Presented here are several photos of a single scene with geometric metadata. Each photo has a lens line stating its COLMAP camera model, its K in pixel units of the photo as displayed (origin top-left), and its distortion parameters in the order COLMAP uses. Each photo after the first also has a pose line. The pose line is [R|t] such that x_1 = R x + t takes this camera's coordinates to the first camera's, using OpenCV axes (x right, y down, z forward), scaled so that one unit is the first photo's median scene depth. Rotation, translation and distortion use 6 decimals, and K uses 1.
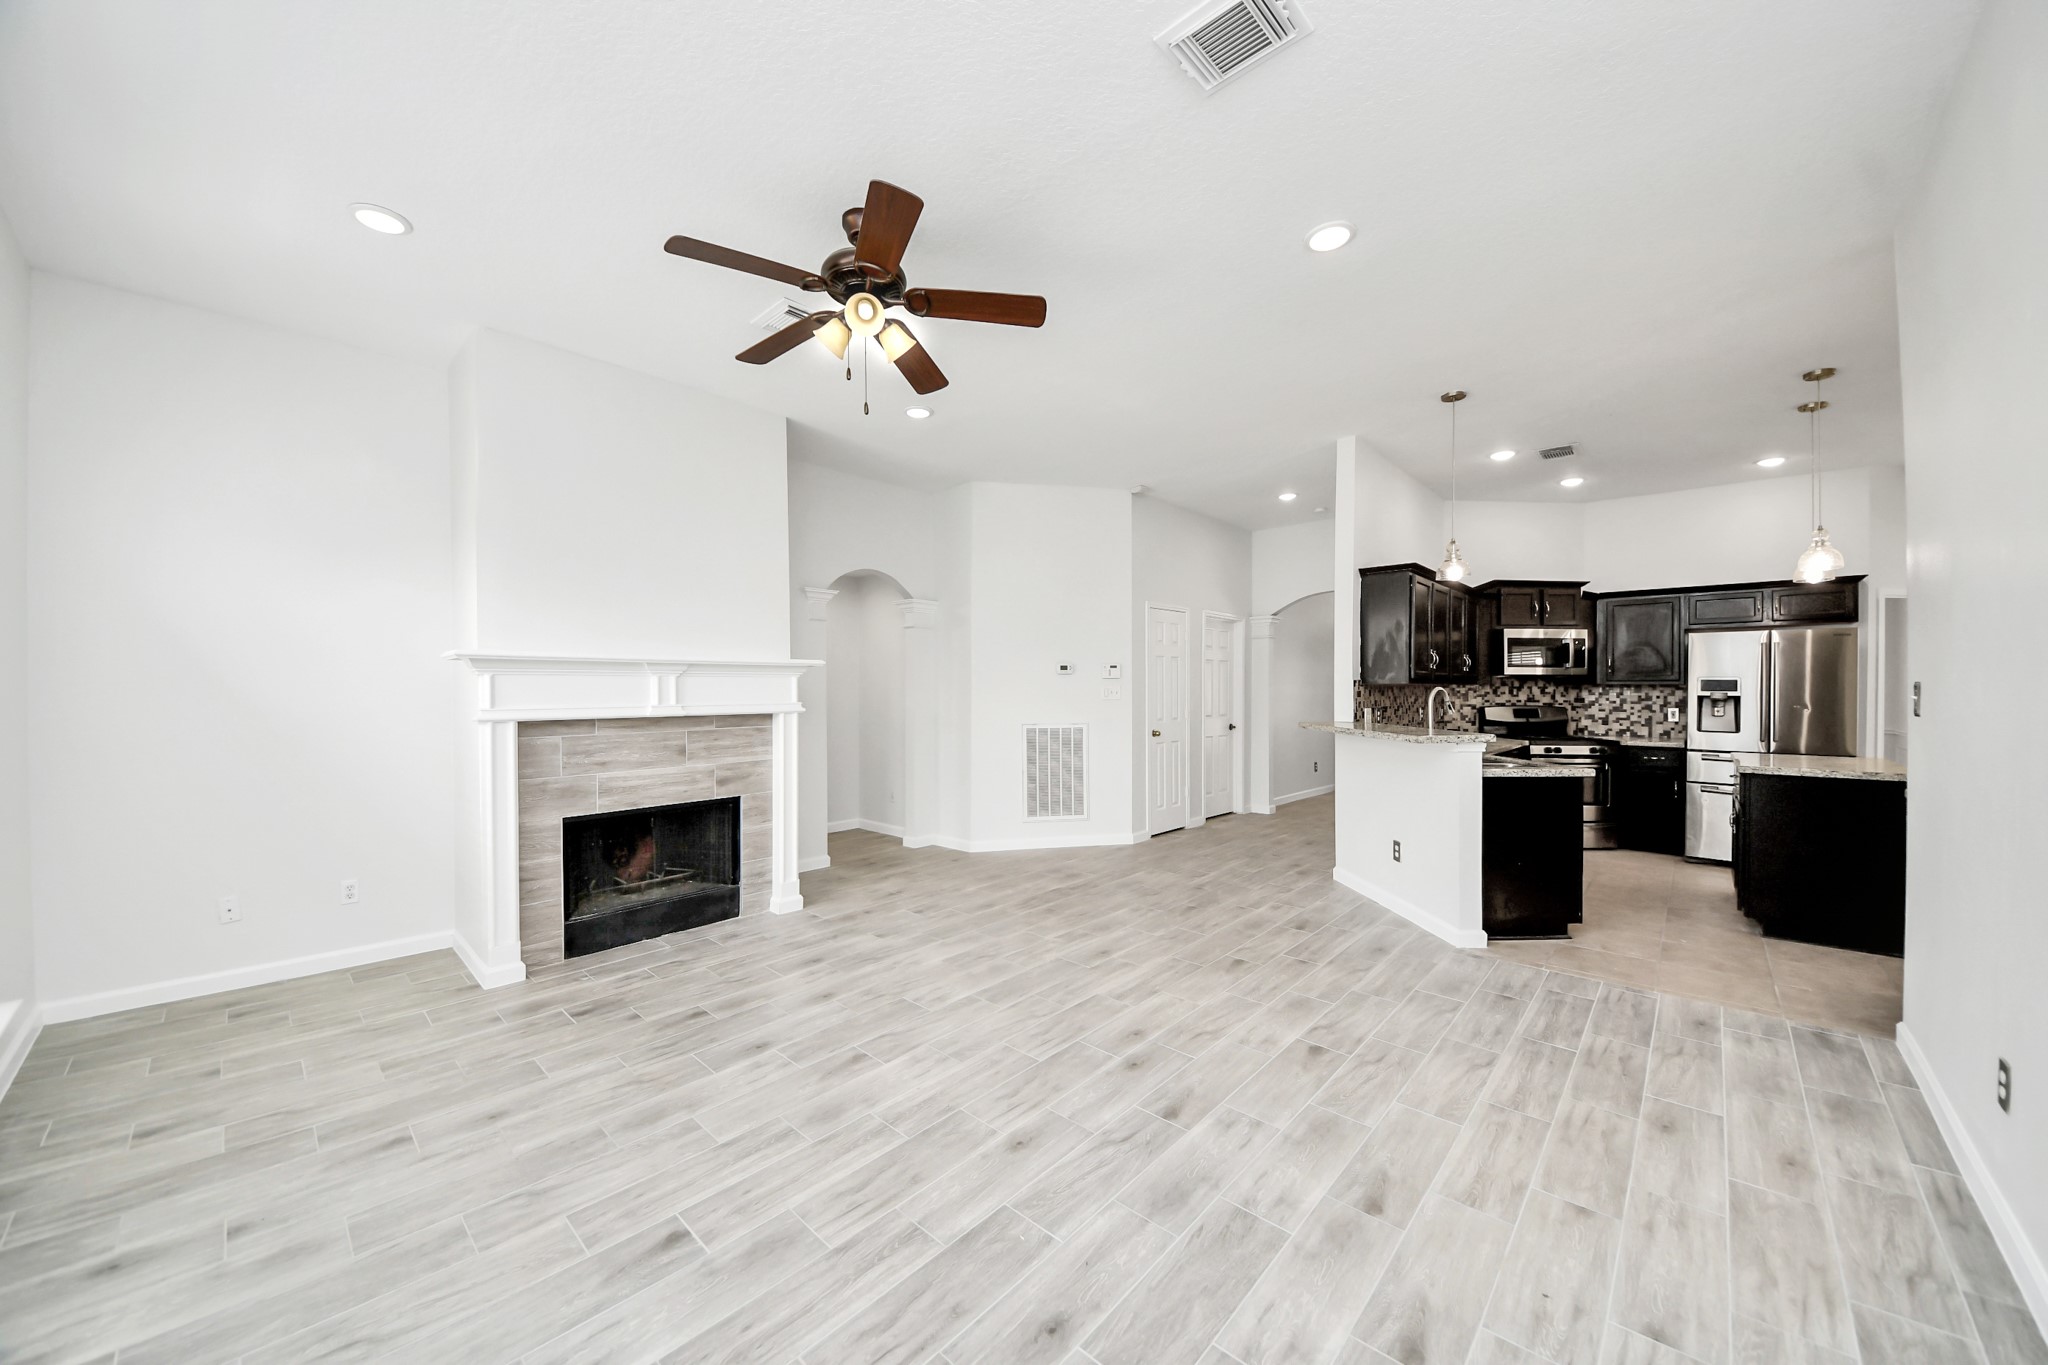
lens RADIAL K [[729.1, 0, 1030.2], [0, 729.1, 688.0], [0, 0, 1]] dist [0.026019, -0.019227]
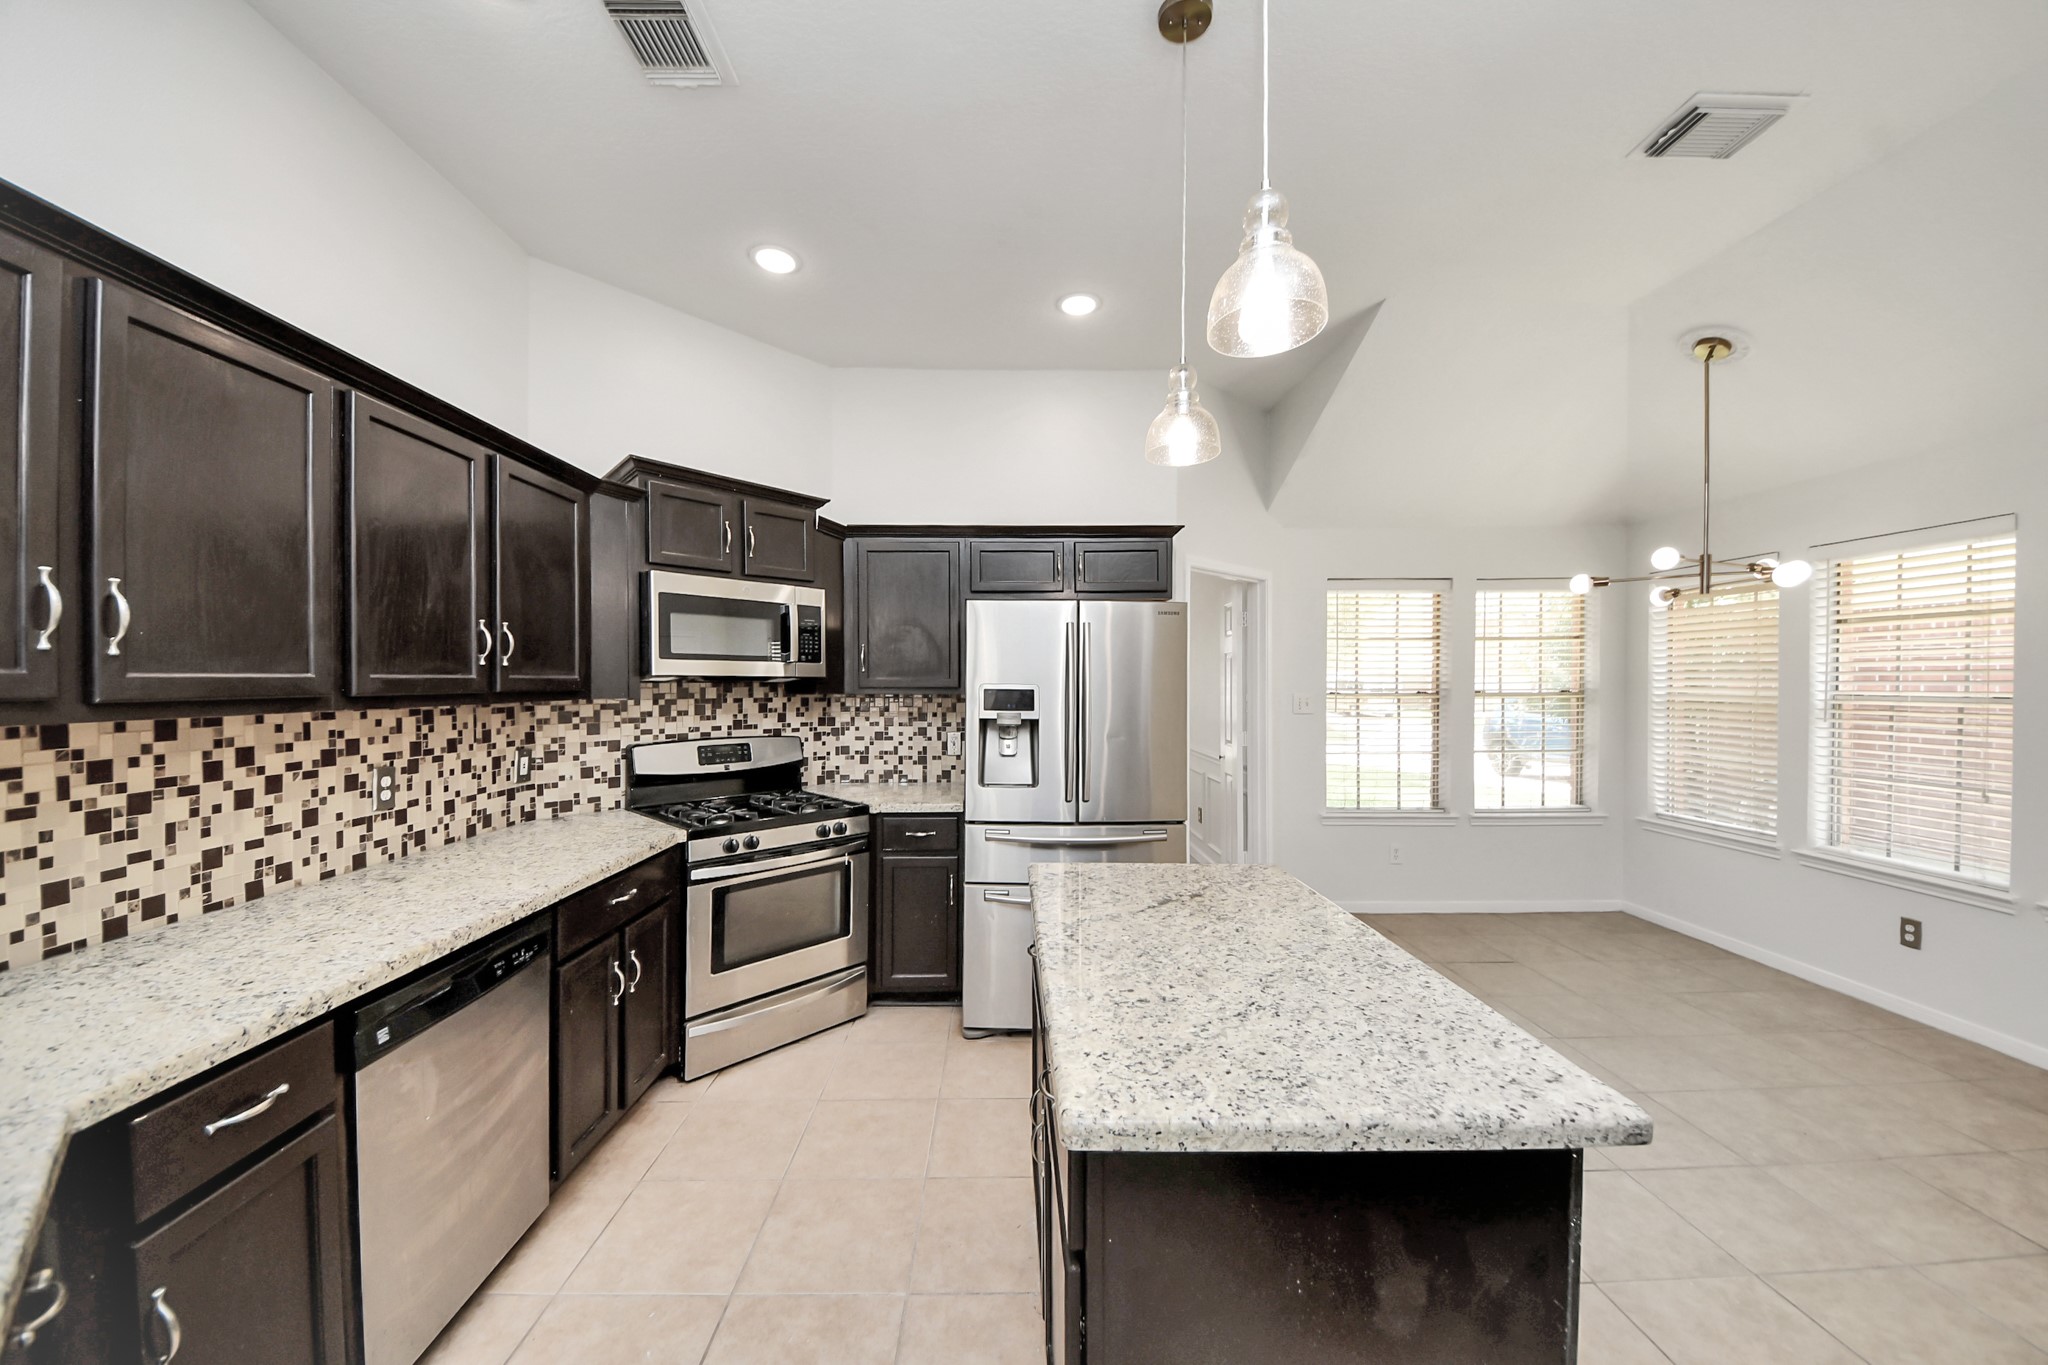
lens RADIAL K [[734.1, 0, 1012.2], [0, 734.1, 685.2], [0, 0, 1]] dist [0.049968, -0.029809]
pose [[0.728070, -0.005281, 0.685483, 0.629158], [0.000502, 0.999974, 0.007170, -0.019802], [-0.685503, -0.004876, 0.728054, 0.670557]]
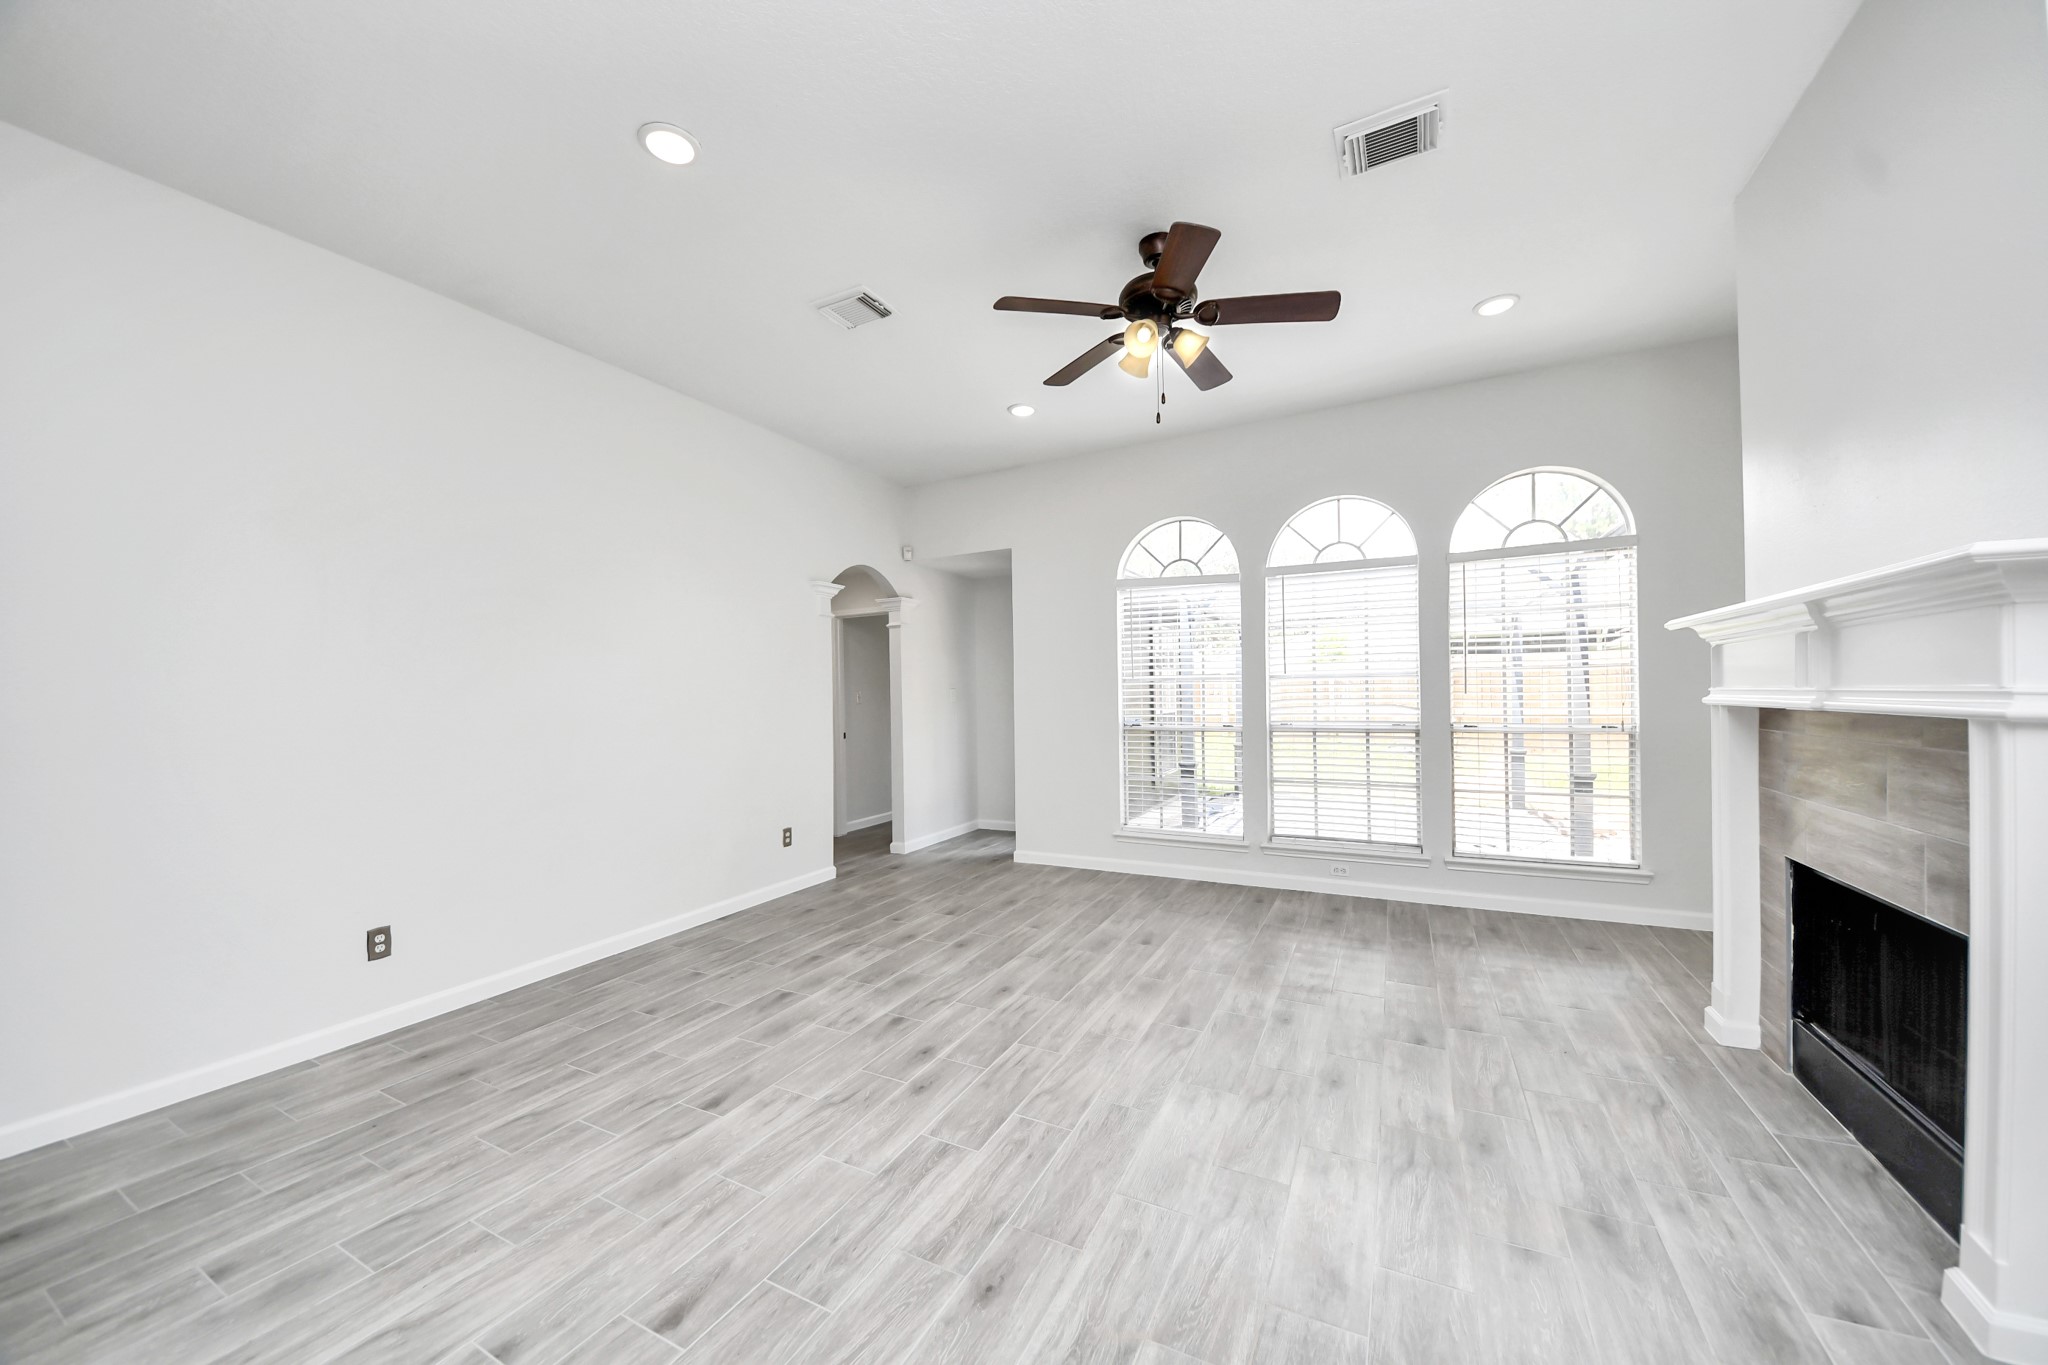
lens RADIAL K [[726.5, 0, 1028.6], [0, 726.5, 691.1], [0, 0, 1]] dist [0.044978, -0.026175]
pose [[-0.963724, 0.022574, -0.265944, 0.136118], [0.023786, 0.999716, -0.001337, 0.008971], [0.265838, -0.007615, -0.963988, 1.049236]]
